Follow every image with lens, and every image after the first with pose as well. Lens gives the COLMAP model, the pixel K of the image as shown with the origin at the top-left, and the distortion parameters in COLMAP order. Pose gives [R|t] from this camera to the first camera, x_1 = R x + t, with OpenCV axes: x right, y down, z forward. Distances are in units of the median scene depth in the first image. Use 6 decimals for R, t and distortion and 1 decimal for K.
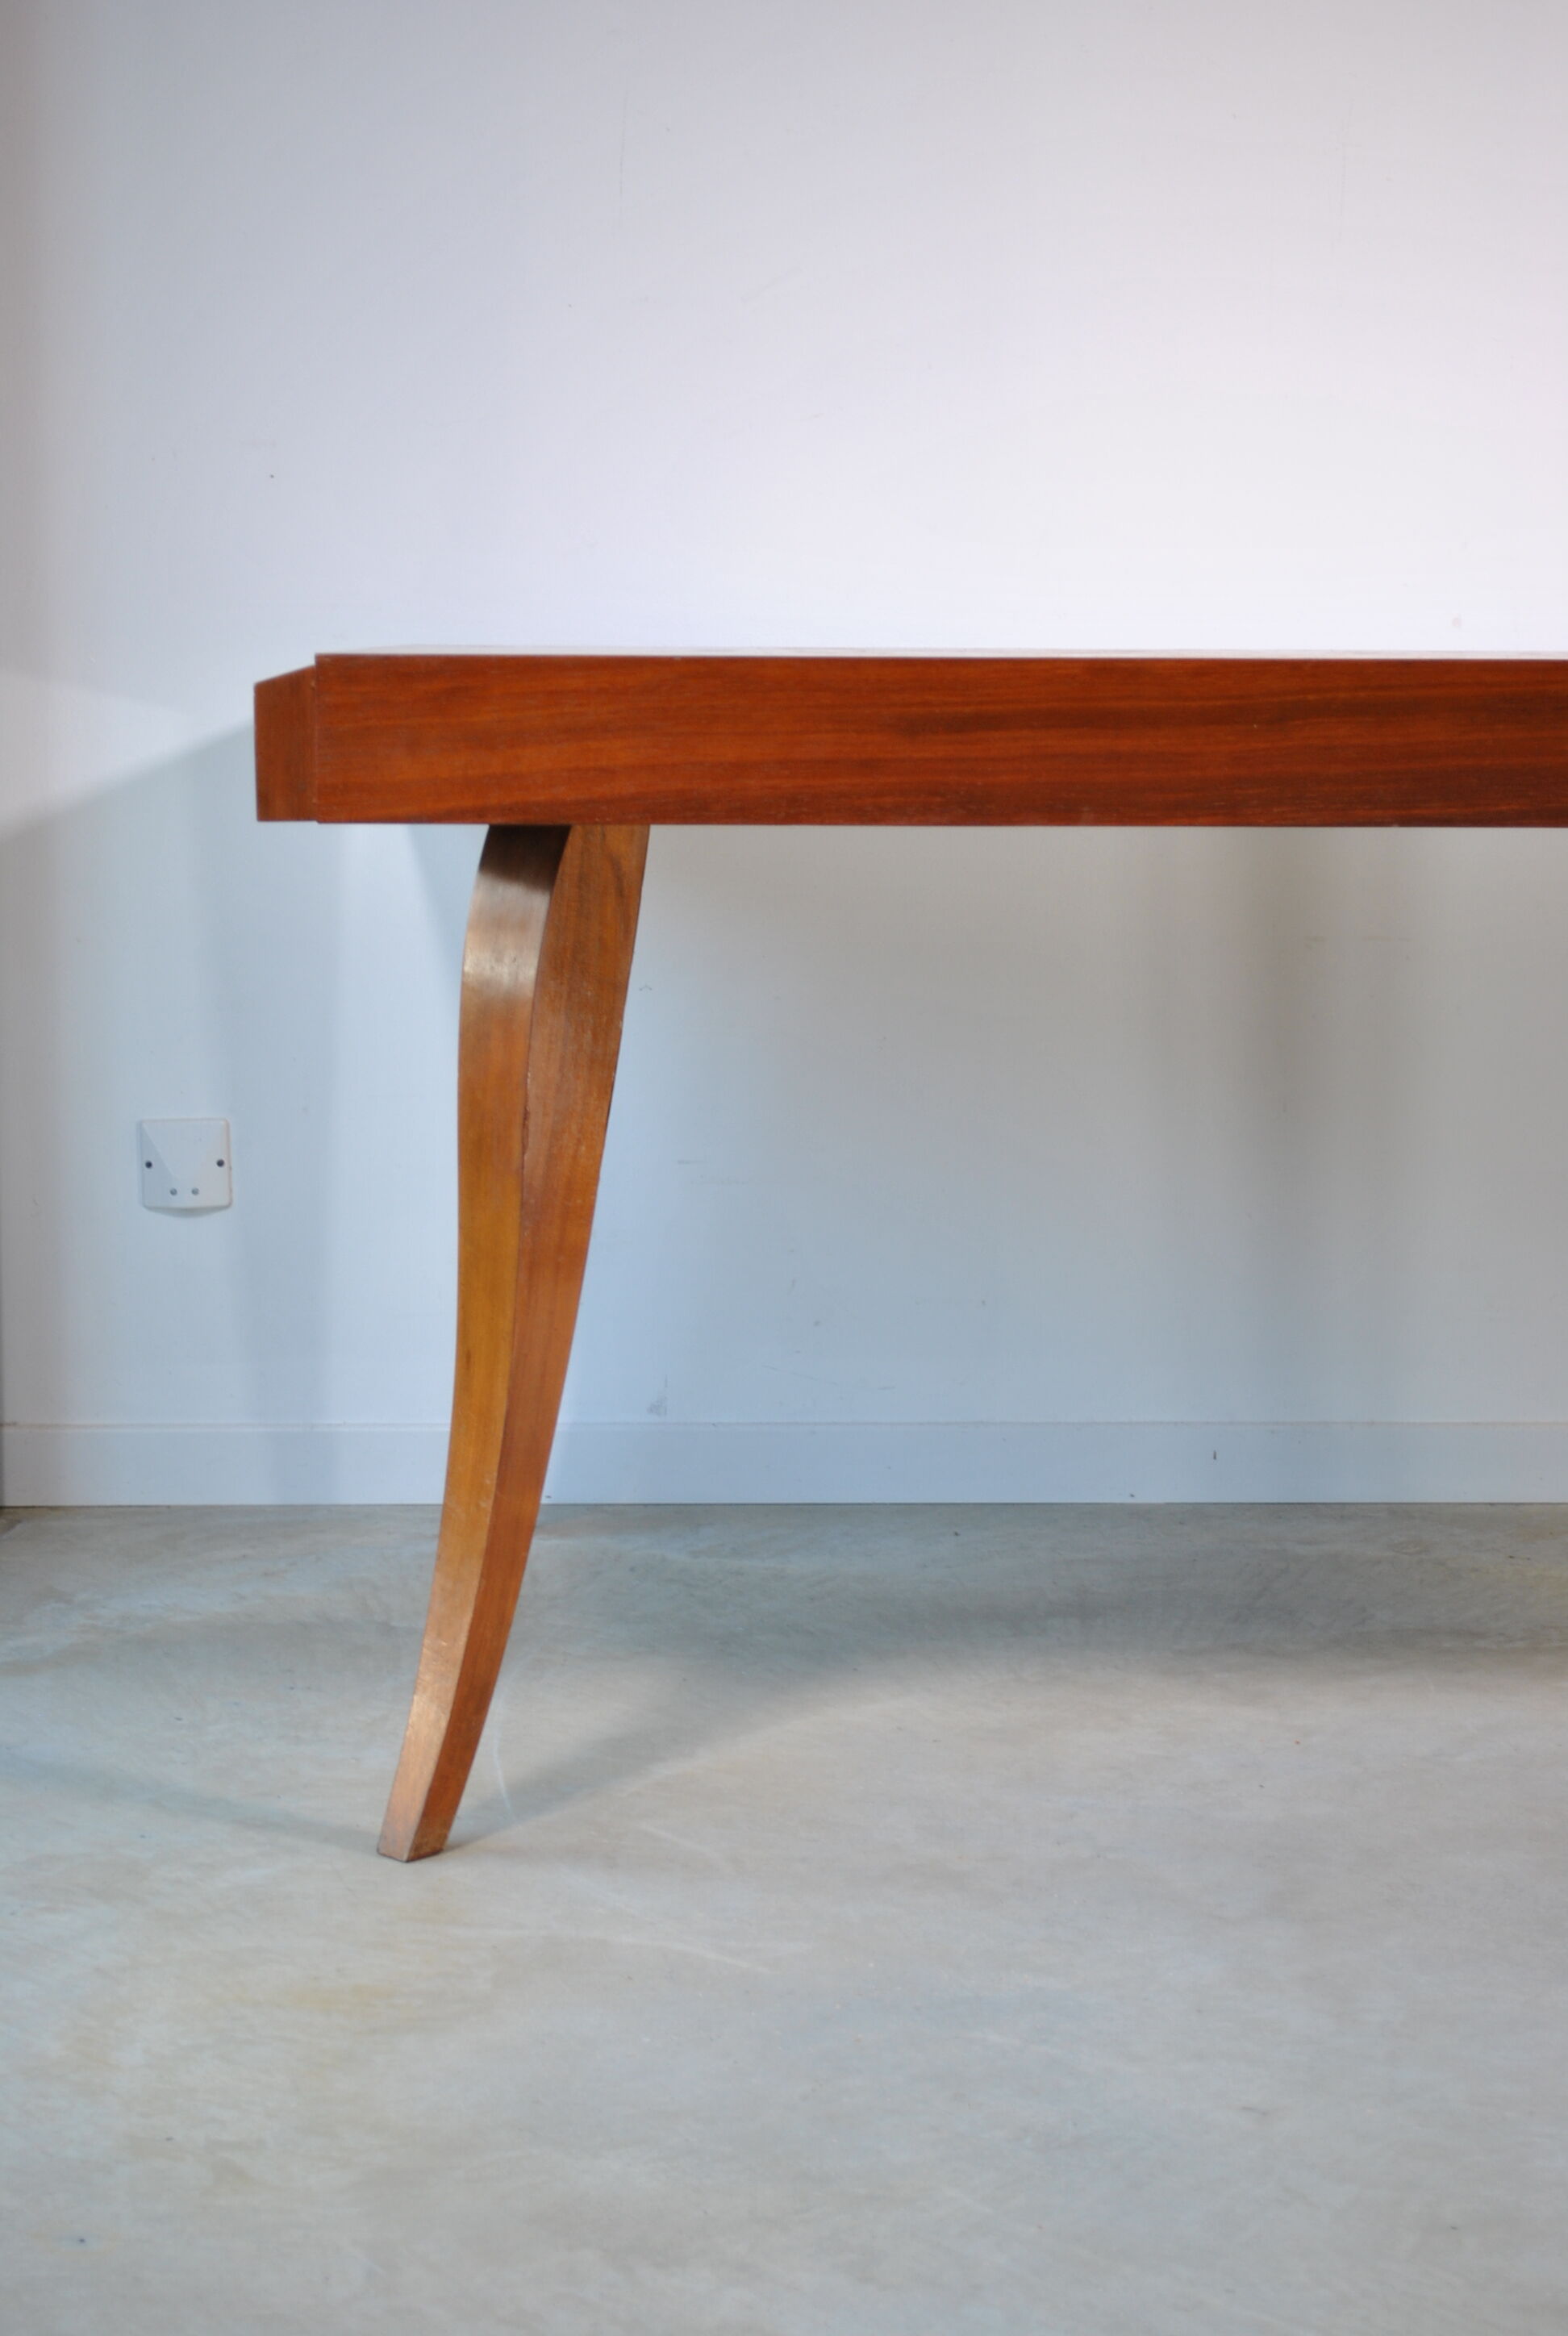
lens RADIAL K [[4010.2, 0, 757.7], [0, 4010.2, 1167.0], [0, 0, 1]] dist [-0.016670, 0.101476]
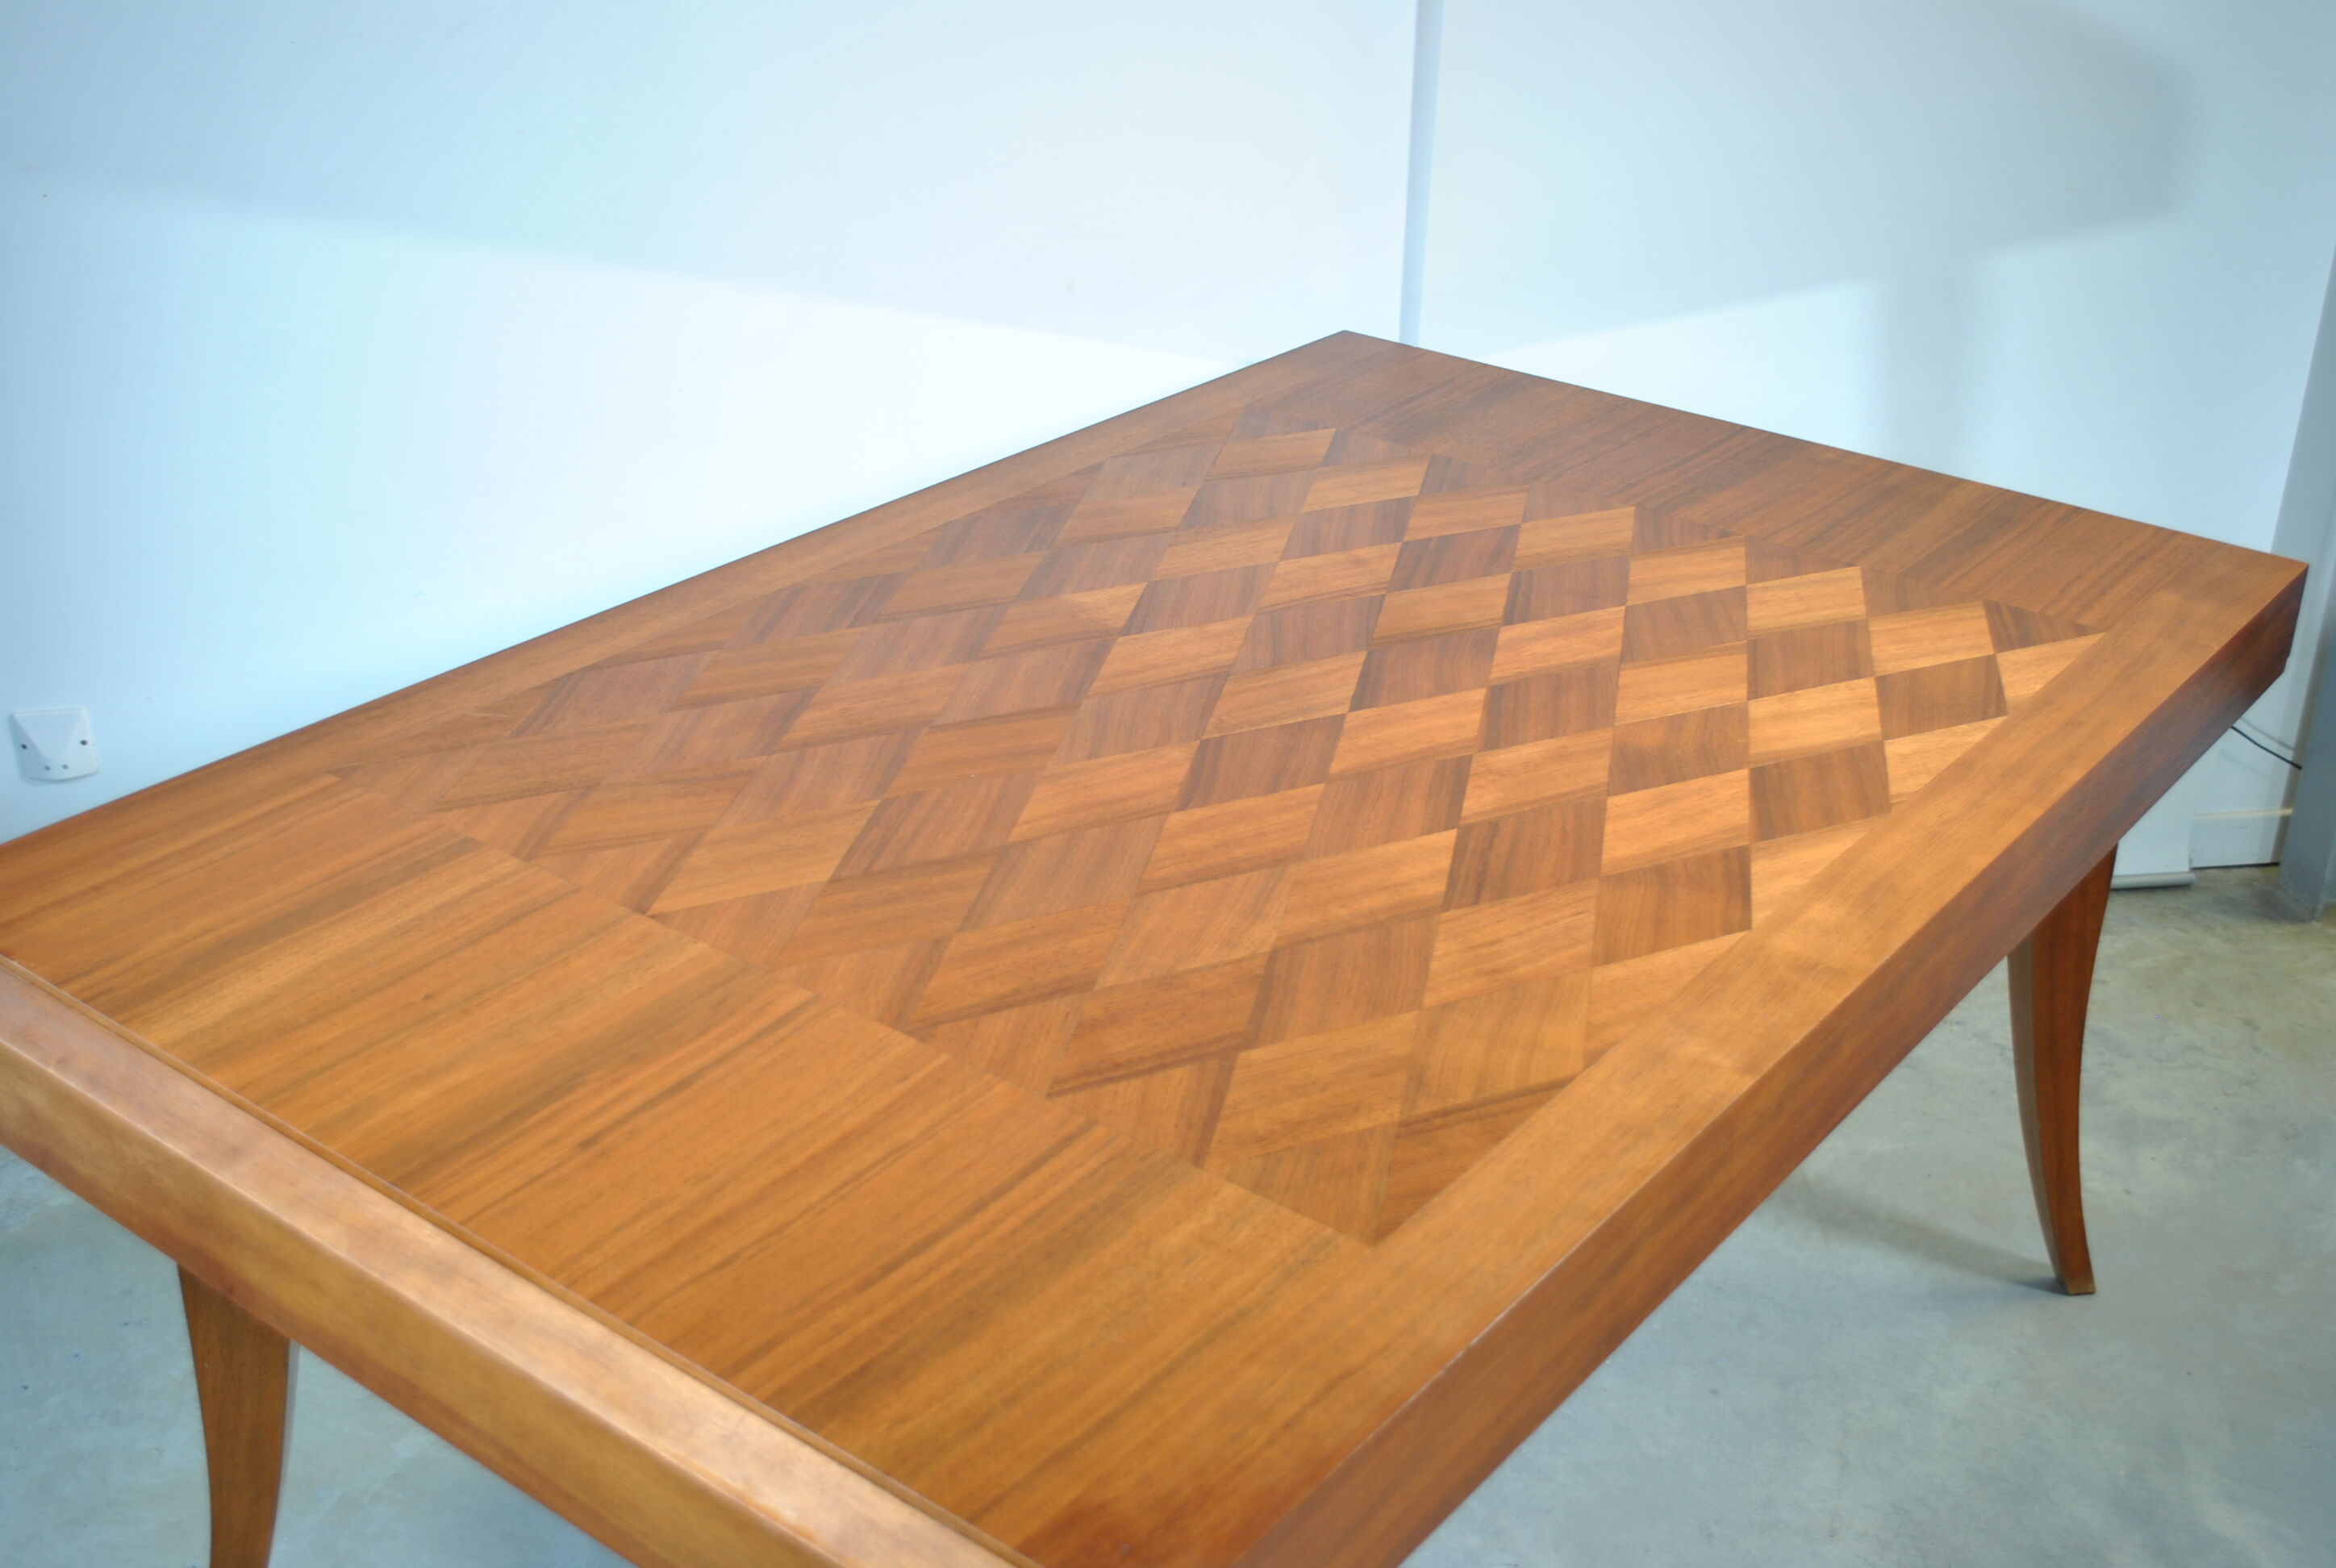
lens RADIAL K [[2591.5, 0, 1172.8], [0, 2591.5, 778.1], [0, 0, 1]] dist [-0.055315, 0.017753]
pose [[0.990114, -0.045820, 0.132569, 0.128712], [0.000911, 0.947220, 0.320582, -0.337203], [-0.140261, -0.317292, 0.937898, 0.286239]]
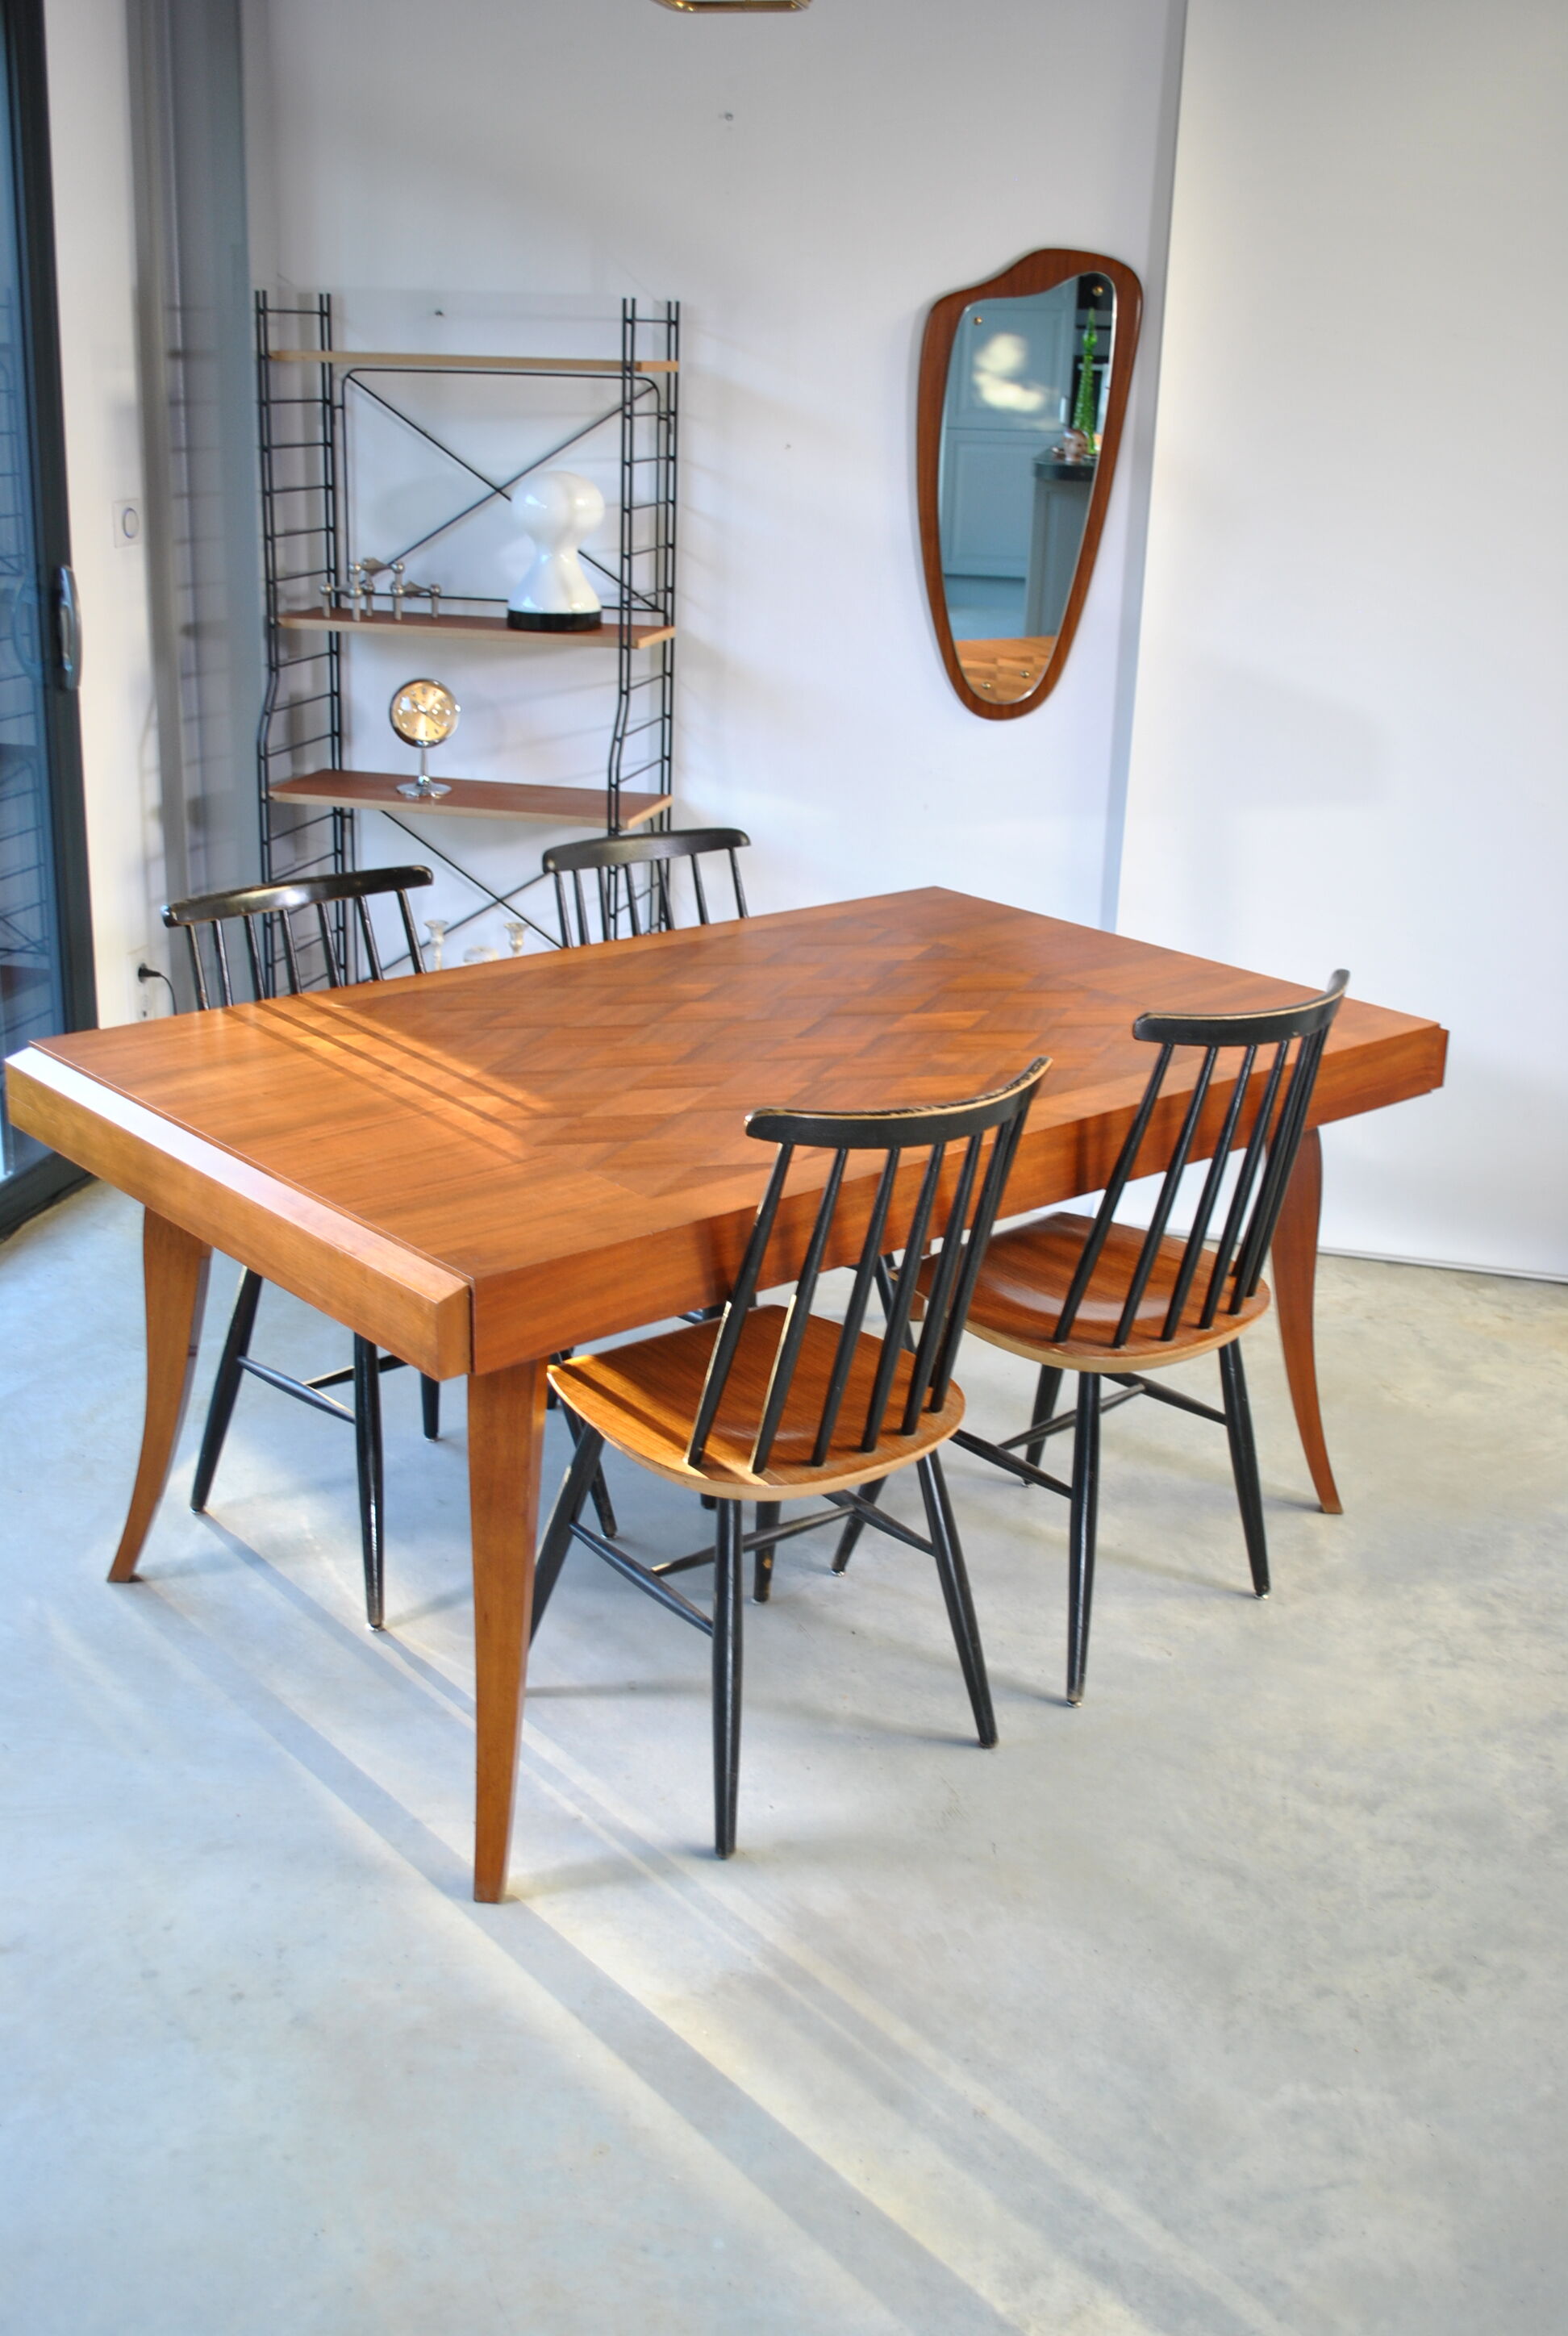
lens RADIAL K [[2358.9, 0, 780.7], [0, 2358.9, 1116.8], [0, 0, 1]] dist [-0.062721, -0.008349]
pose [[0.997947, 0.045341, -0.045236, 0.324854], [-0.036100, 0.981604, 0.187484, -0.307465], [0.052905, -0.185466, 0.981225, -0.219973]]
